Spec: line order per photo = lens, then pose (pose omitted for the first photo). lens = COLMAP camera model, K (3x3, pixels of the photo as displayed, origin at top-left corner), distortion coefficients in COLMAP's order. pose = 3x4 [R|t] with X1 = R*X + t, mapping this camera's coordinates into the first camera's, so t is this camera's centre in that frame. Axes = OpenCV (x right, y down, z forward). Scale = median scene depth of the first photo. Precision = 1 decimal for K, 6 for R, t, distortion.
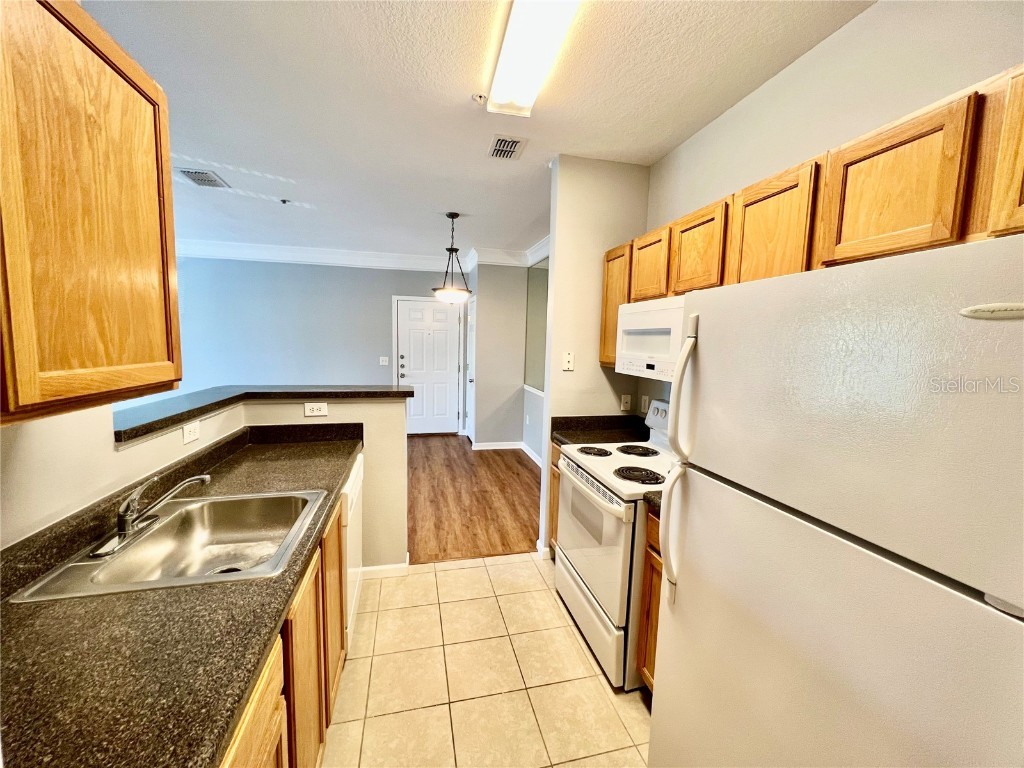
lens RADIAL K [[408.4, 0, 511.3], [0, 408.4, 384.8], [0, 0, 1]] dist [0.000280, 0.000252]
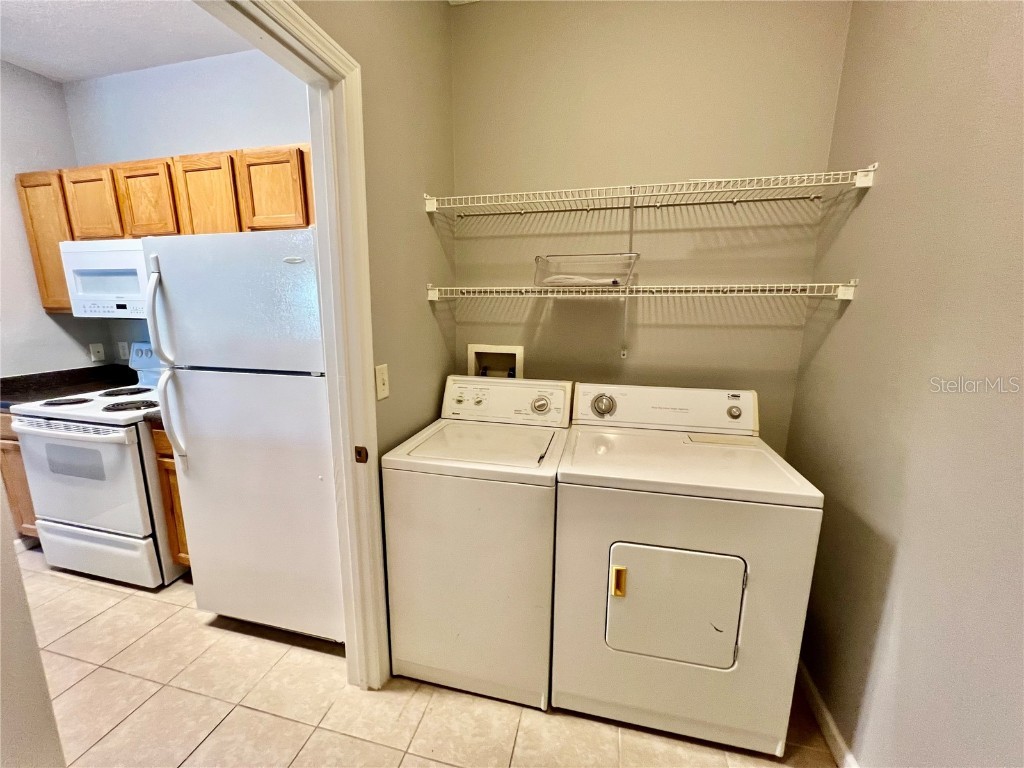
lens RADIAL K [[408.4, 0, 511.3], [0, 408.4, 384.8], [0, 0, 1]] dist [0.000280, 0.000252]
pose [[0.463498, -0.195297, 0.864308, -0.129949], [0.101039, 0.980696, 0.167412, 0.072804], [-0.880319, 0.009734, 0.474283, -0.346580]]
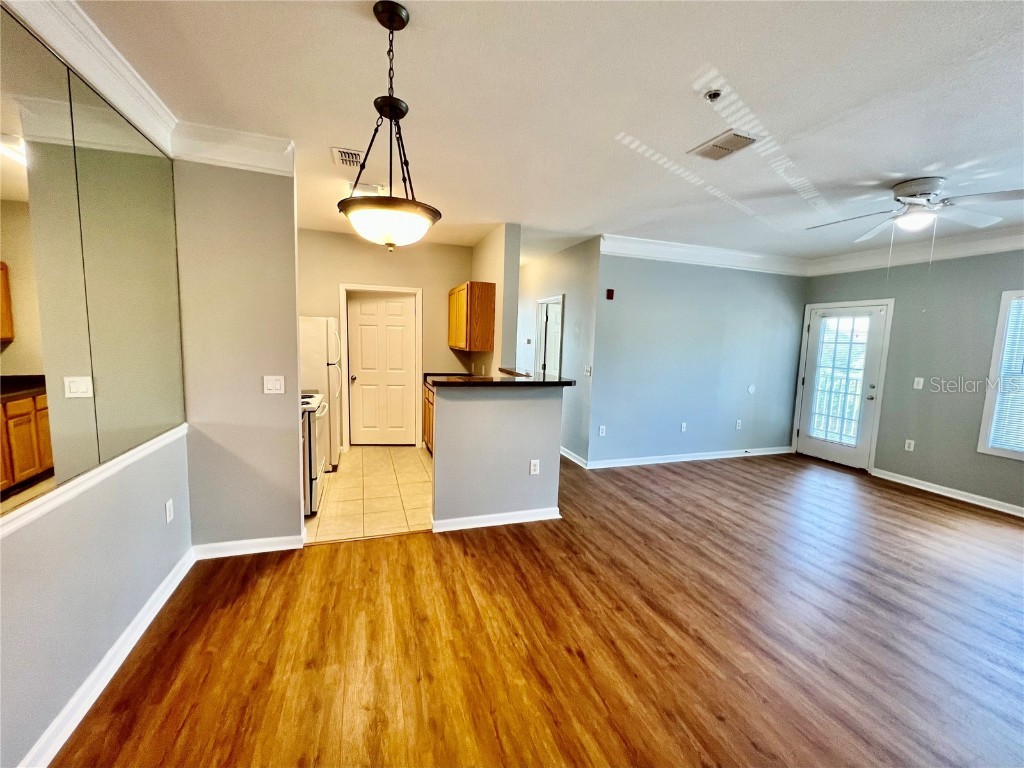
lens RADIAL K [[425.1, 0, 512.4], [0, 425.1, 385.1], [0, 0, 1]] dist [0.000727, 0.000224]
pose [[-0.993304, -0.047455, -0.105338, -0.417309], [-0.068986, 0.974987, 0.211284, -0.296083], [0.092676, 0.217136, -0.971732, 2.655202]]
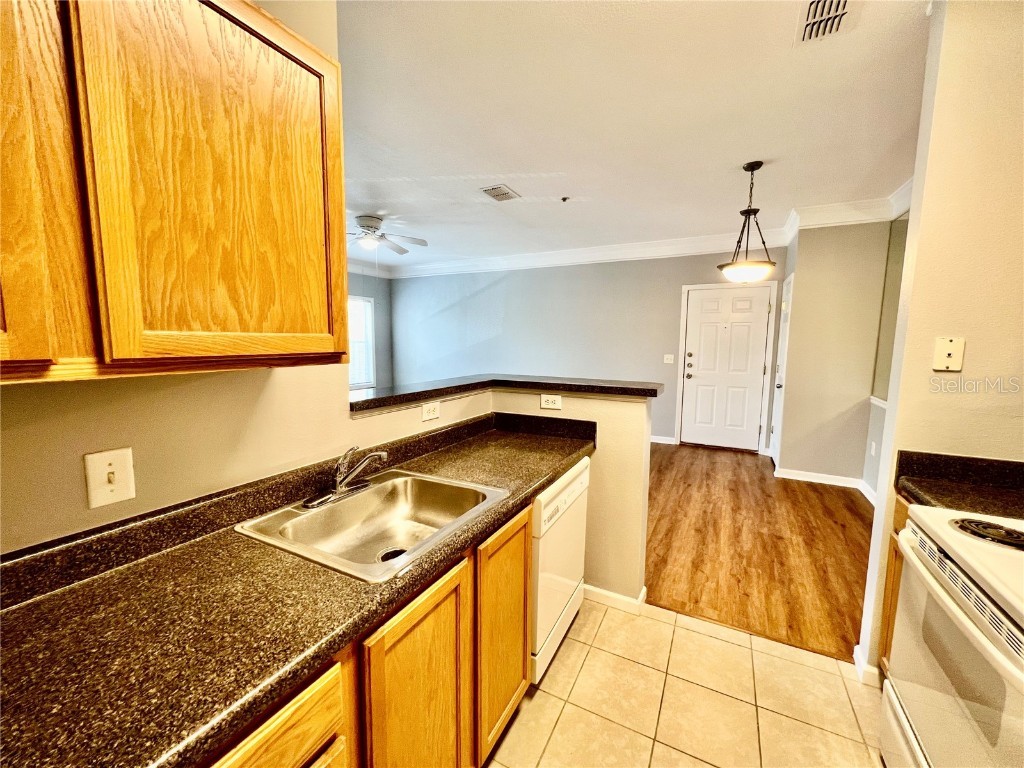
lens RADIAL K [[409.0, 0, 513.1], [0, 409.0, 384.7], [0, 0, 1]] dist [-0.000203, 0.000124]
pose [[0.750934, 0.055846, -0.658012, 0.081913], [-0.059422, 0.998090, 0.016895, 0.011081], [0.657699, 0.026413, 0.752818, 0.253100]]
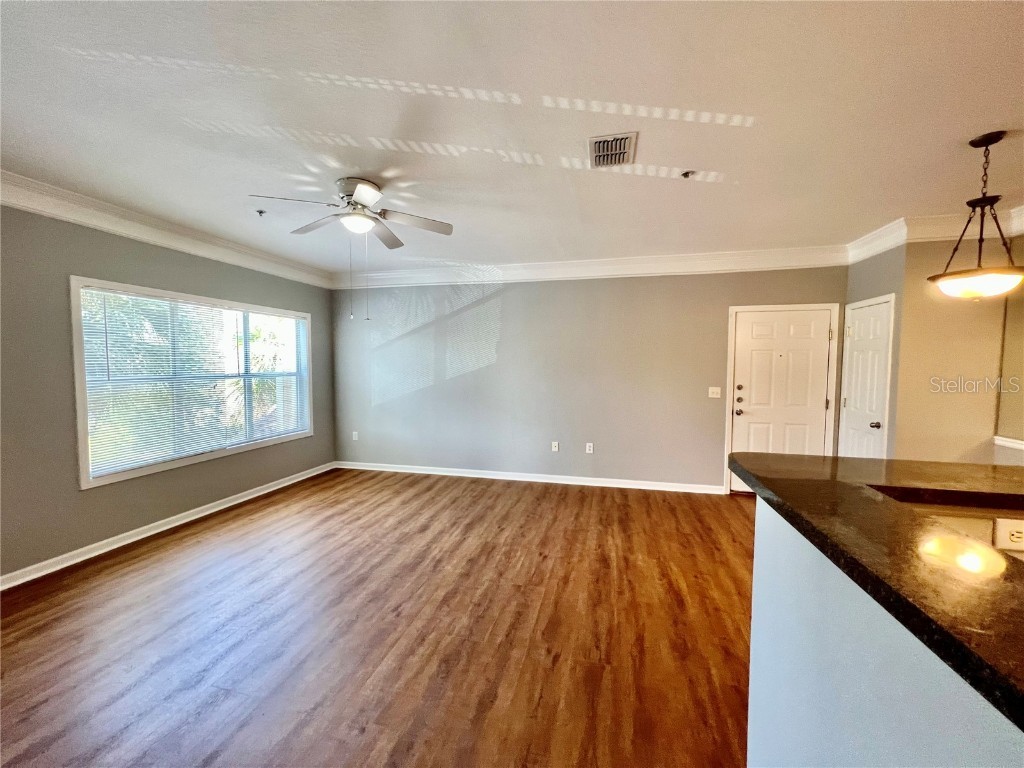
lens RADIAL K [[409.9, 0, 512.0], [0, 409.9, 384.0], [0, 0, 1]] dist [0.000155, 0.000148]
pose [[0.888885, 0.002803, -0.458121, -0.825836], [-0.030560, 0.998117, -0.053190, -0.060089], [0.457109, 0.061280, 0.887297, 0.409493]]
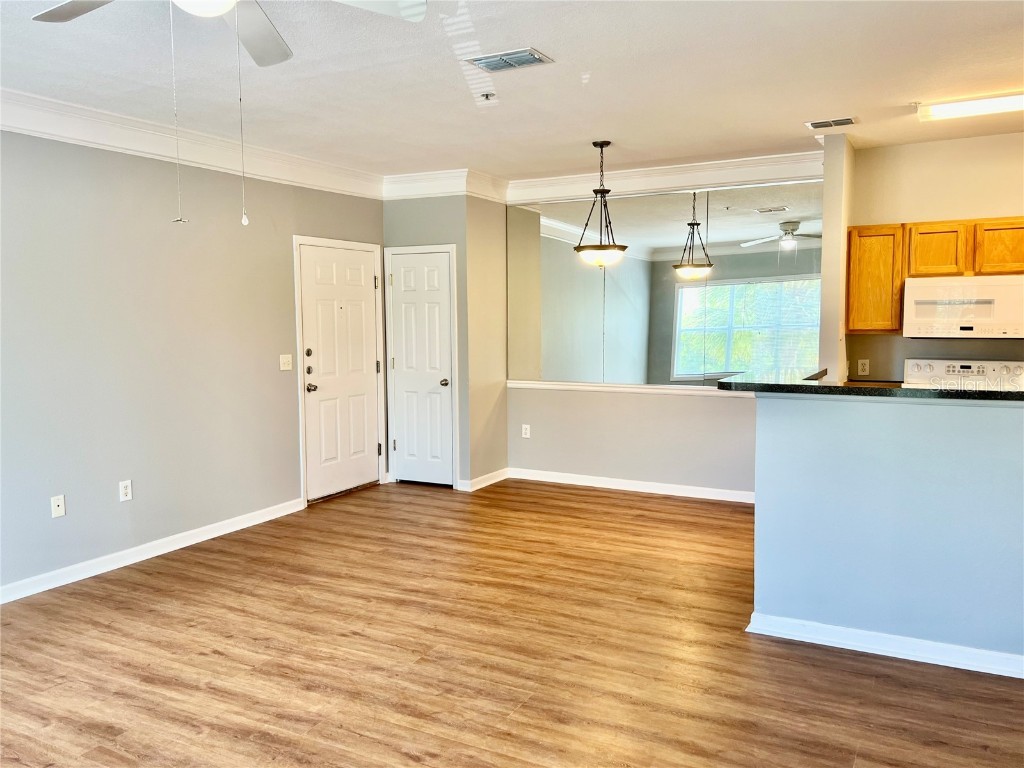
lens RADIAL K [[806.7, 0, 516.4], [0, 806.7, 384.8], [0, 0, 1]] dist [0.057689, -0.067961]
pose [[0.666446, -0.095396, 0.739425, -2.421890], [0.103643, 0.994005, 0.034827, -0.098880], [-0.738314, 0.053425, 0.672338, 0.297473]]
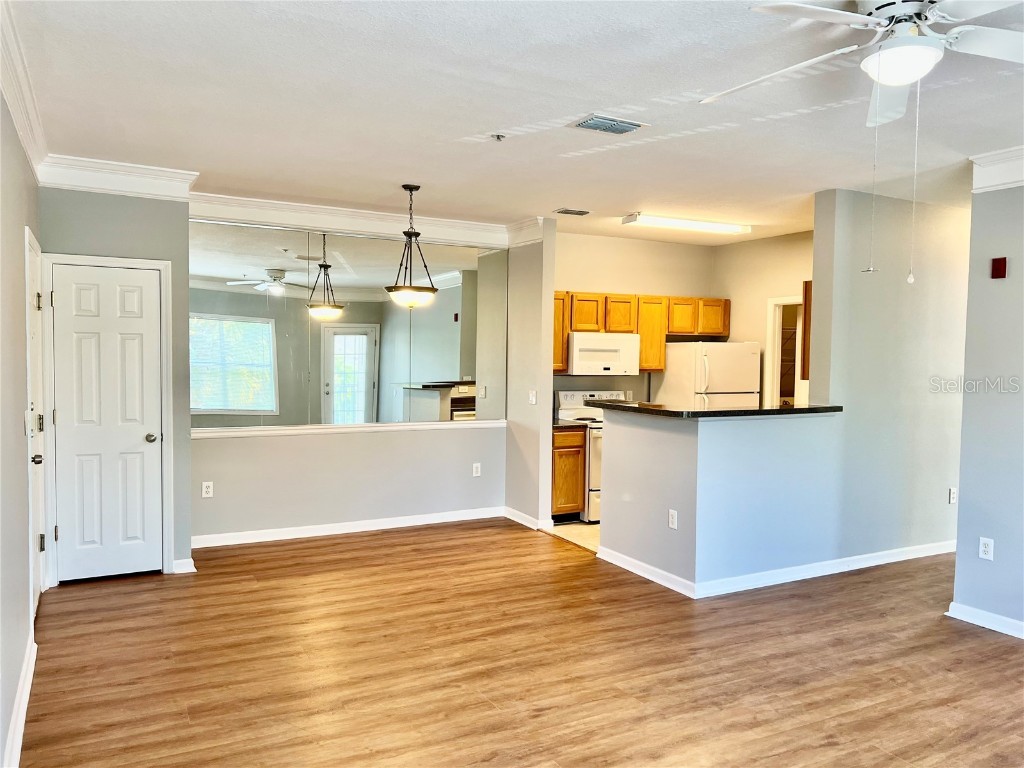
lens RADIAL K [[772.2, 0, 518.5], [0, 772.2, 390.4], [0, 0, 1]] dist [0.052593, -0.059147]
pose [[-0.255357, -0.075643, 0.963883, -2.814157], [0.082253, 0.991621, 0.099611, -0.313815], [-0.963342, 0.104719, -0.246995, 2.145889]]
